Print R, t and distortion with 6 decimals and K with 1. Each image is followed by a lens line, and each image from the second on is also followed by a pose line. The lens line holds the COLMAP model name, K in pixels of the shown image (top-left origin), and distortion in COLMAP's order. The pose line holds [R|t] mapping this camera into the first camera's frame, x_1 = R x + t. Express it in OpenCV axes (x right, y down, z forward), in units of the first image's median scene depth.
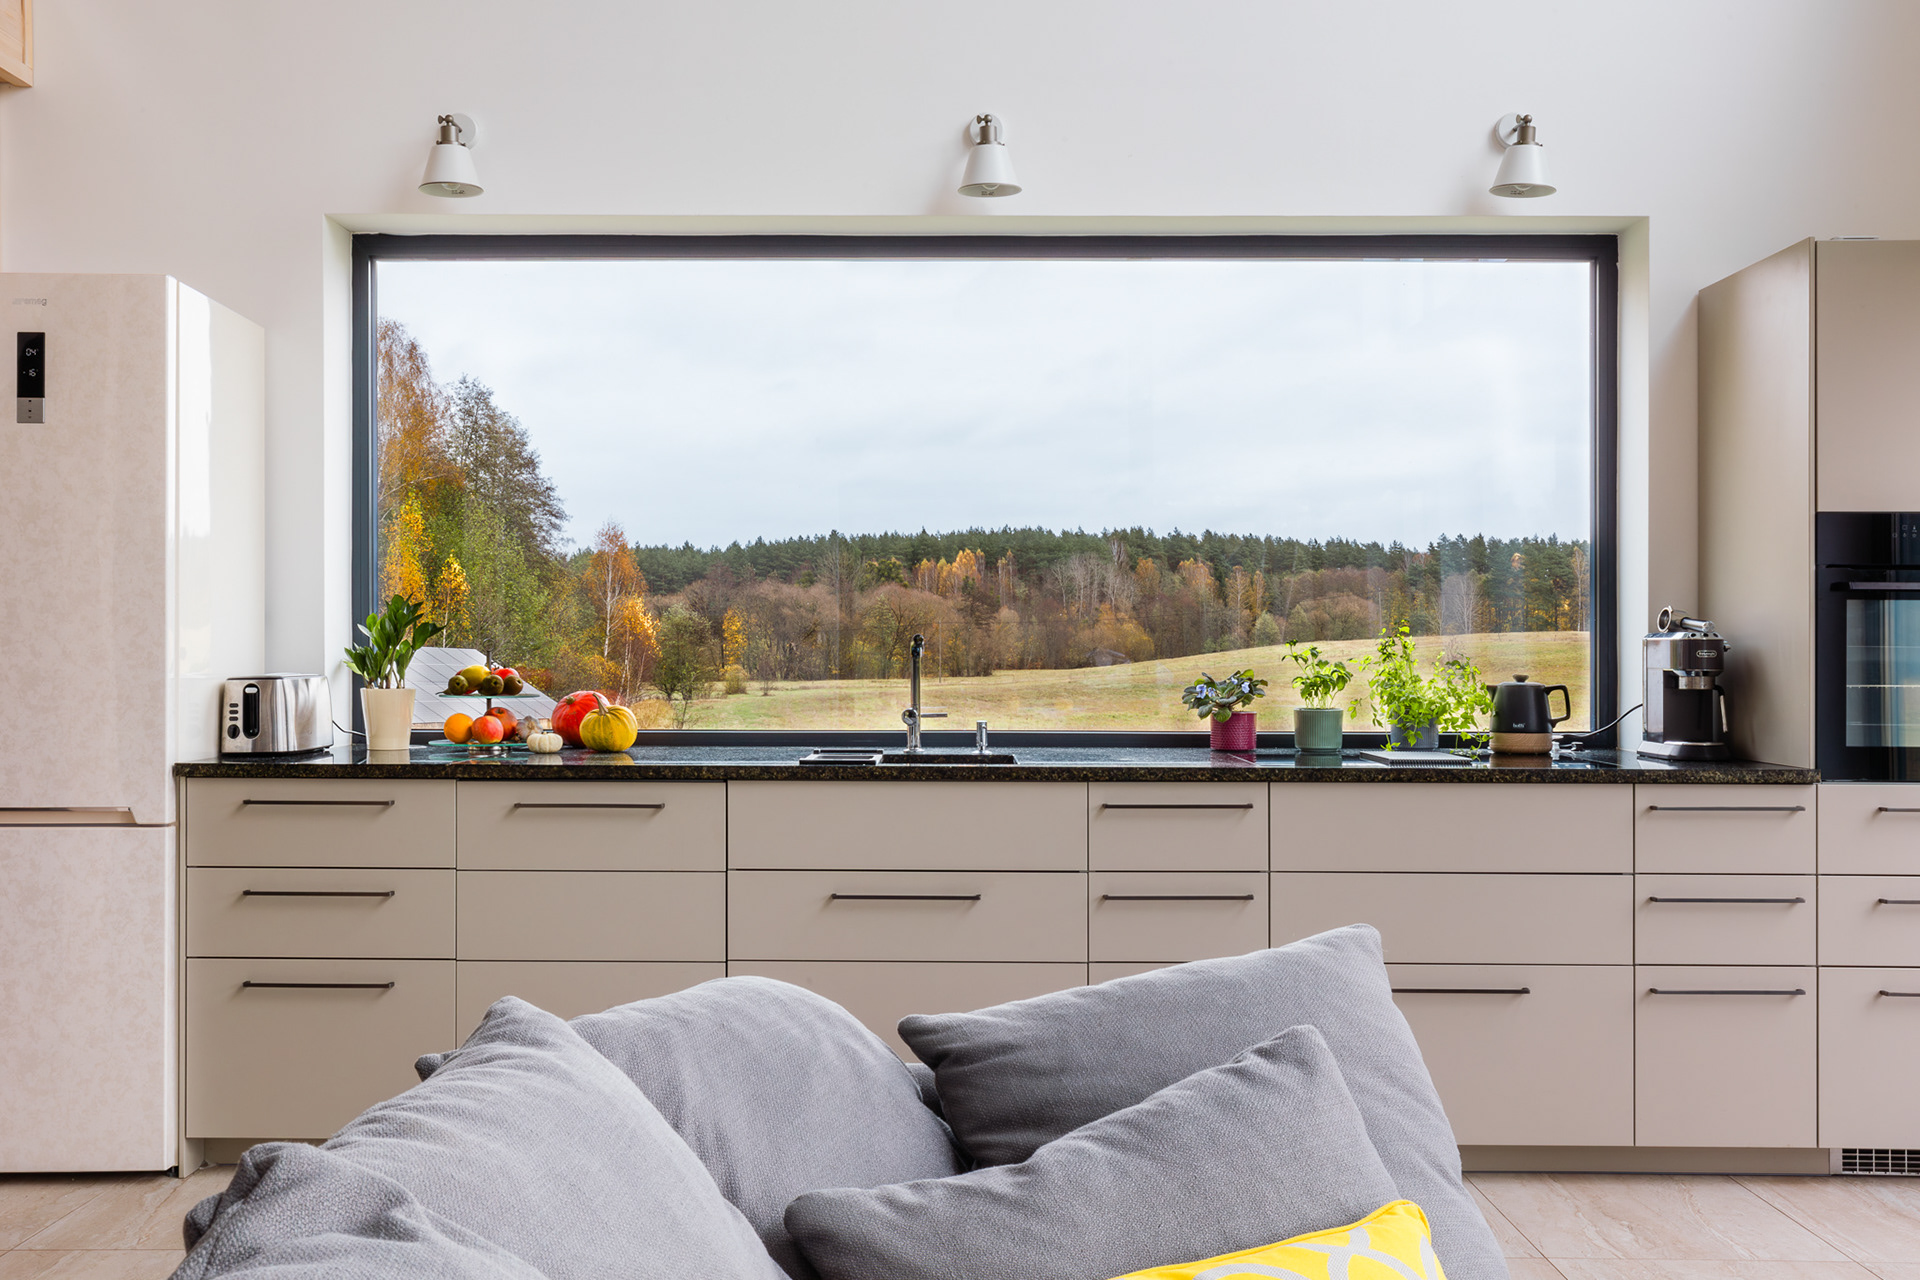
lens RADIAL K [[1963.4, 0, 963.9], [0, 1963.4, 639.6], [0, 0, 1]] dist [0.007632, -0.018026]
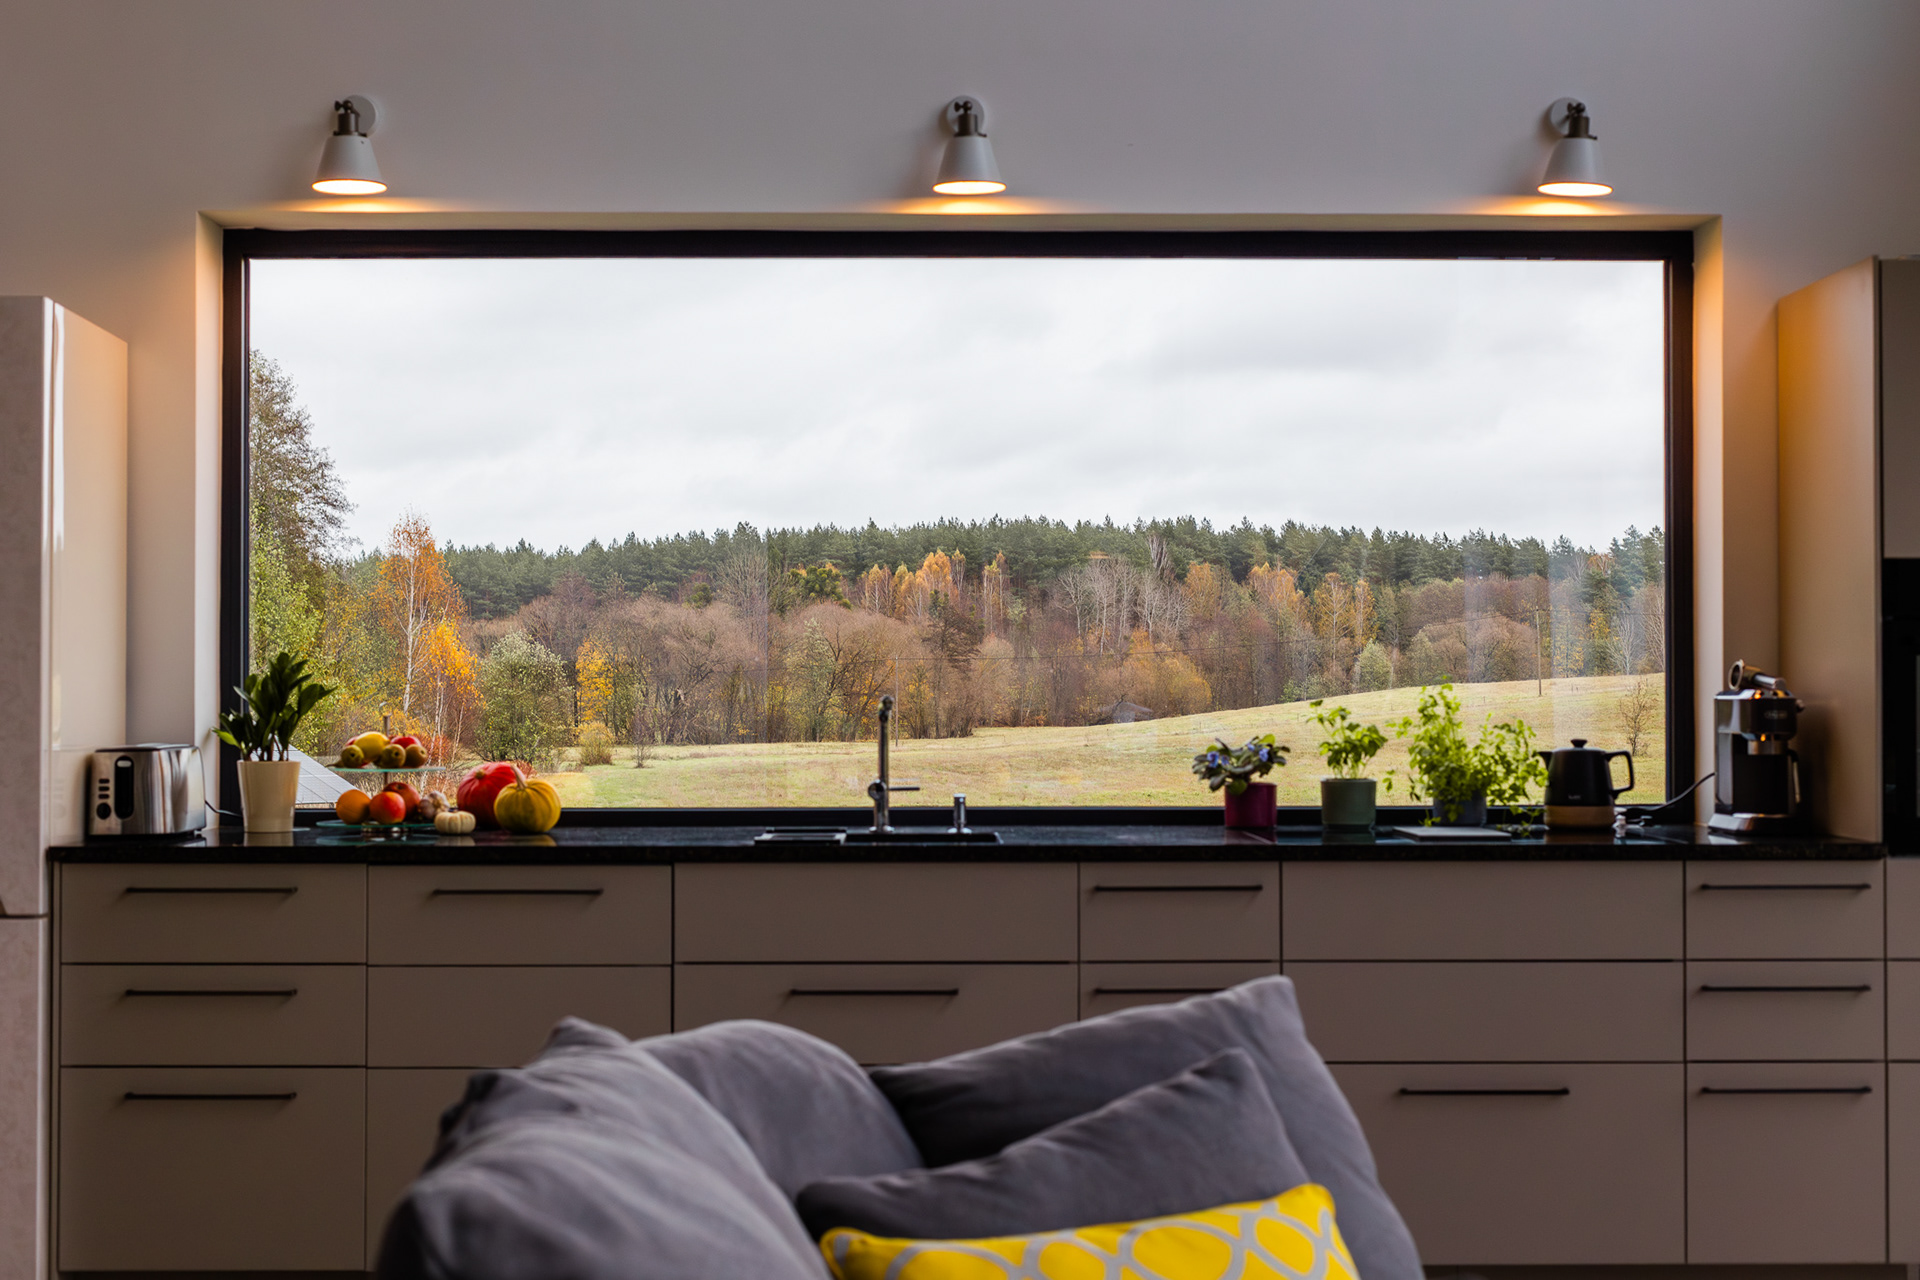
lens RADIAL K [[2862.3, 0, 1159.3], [0, 2862.3, 525.3], [0, 0, 1]] dist [0.012784, -0.232586]
pose [[0.996866, 0.001313, 0.079104, -0.003047], [0.003041, 0.998487, -0.054903, -0.007889], [-0.079056, 0.054971, 0.995353, -0.268447]]
